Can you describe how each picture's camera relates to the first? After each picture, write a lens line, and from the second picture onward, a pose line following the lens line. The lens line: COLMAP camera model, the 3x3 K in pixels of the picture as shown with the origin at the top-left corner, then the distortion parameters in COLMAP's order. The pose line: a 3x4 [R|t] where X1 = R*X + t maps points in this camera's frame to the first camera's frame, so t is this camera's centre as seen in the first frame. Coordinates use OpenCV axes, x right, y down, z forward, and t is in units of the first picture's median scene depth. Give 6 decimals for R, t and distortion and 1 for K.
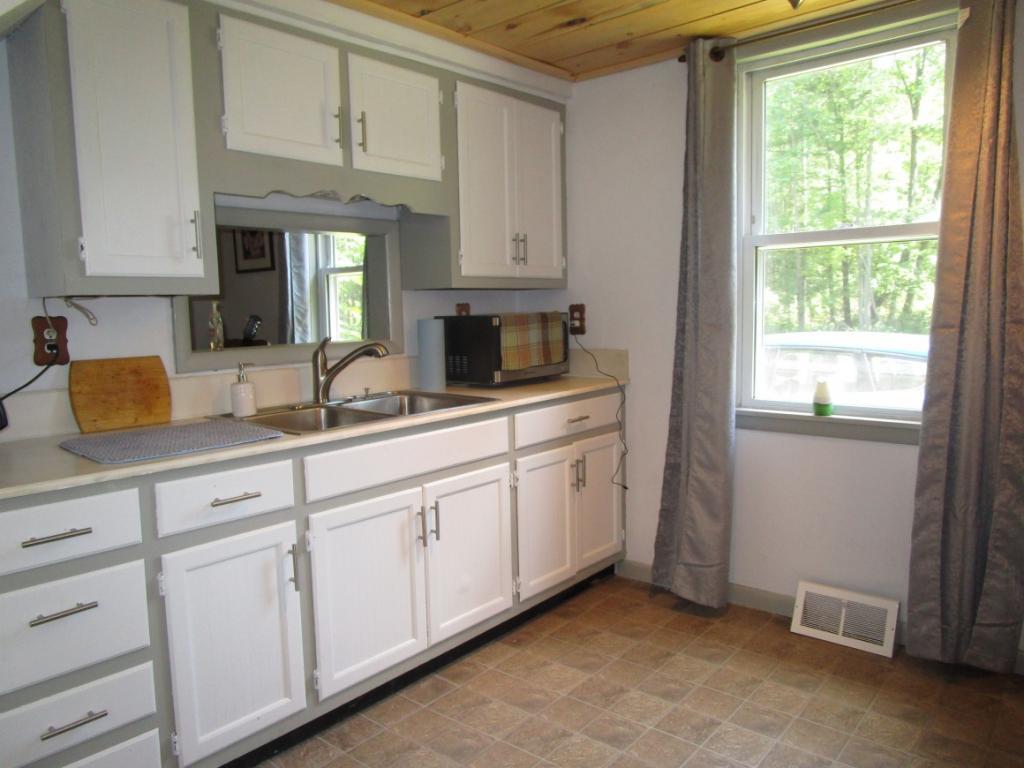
lens RADIAL K [[739.6, 0, 510.0], [0, 739.6, 387.5], [0, 0, 1]] dist [-0.015055, 0.002221]
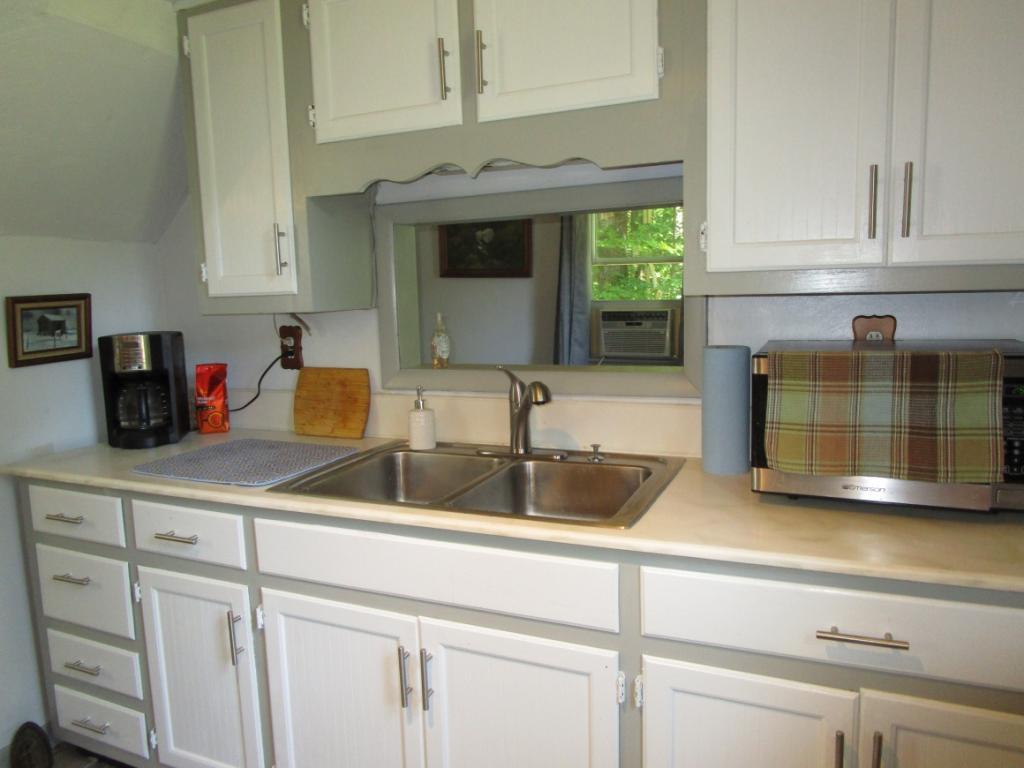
lens RADIAL K [[739.6, 0, 511.1], [0, 739.6, 387.9], [0, 0, 1]] dist [-0.015055, 0.002221]
pose [[0.283673, 0.143869, -0.948067, 0.423782], [-0.079872, 0.988790, 0.126150, -0.132748], [0.955589, 0.039938, 0.291984, 0.769661]]
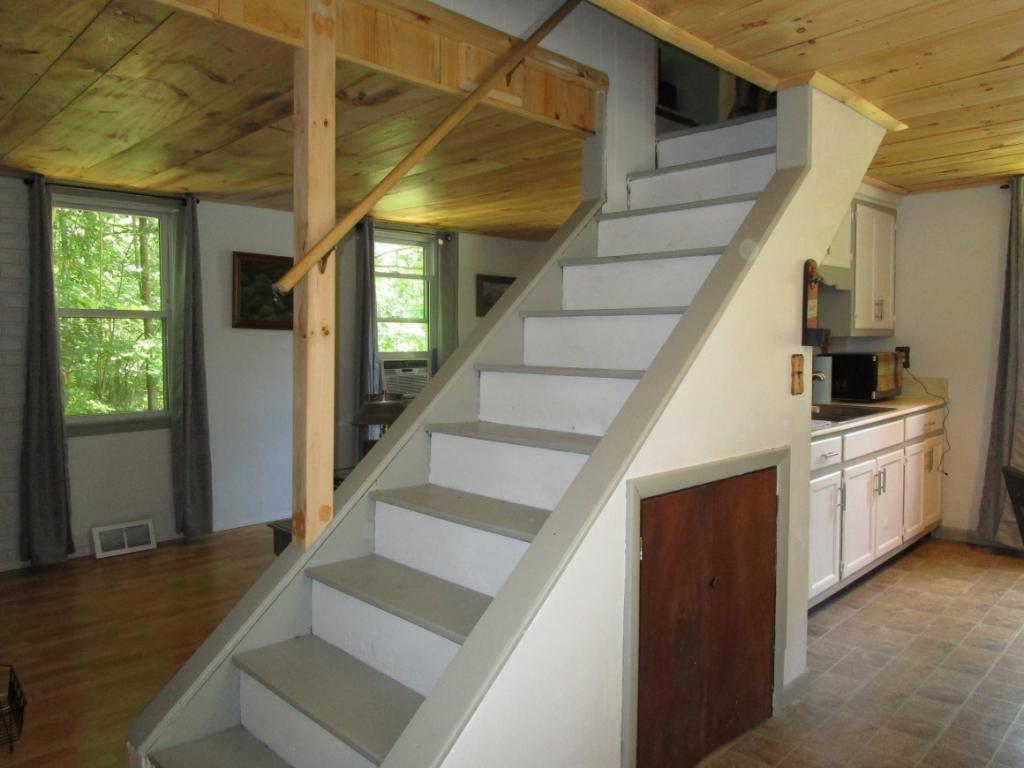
lens RADIAL K [[739.6, 0, 513.5], [0, 739.6, 382.1], [0, 0, 1]] dist [-0.015055, 0.002221]
pose [[0.996337, 0.015079, -0.084172, -0.685382], [-0.019127, 0.998688, -0.047505, 0.049079], [0.083346, 0.048941, 0.995318, -0.614109]]
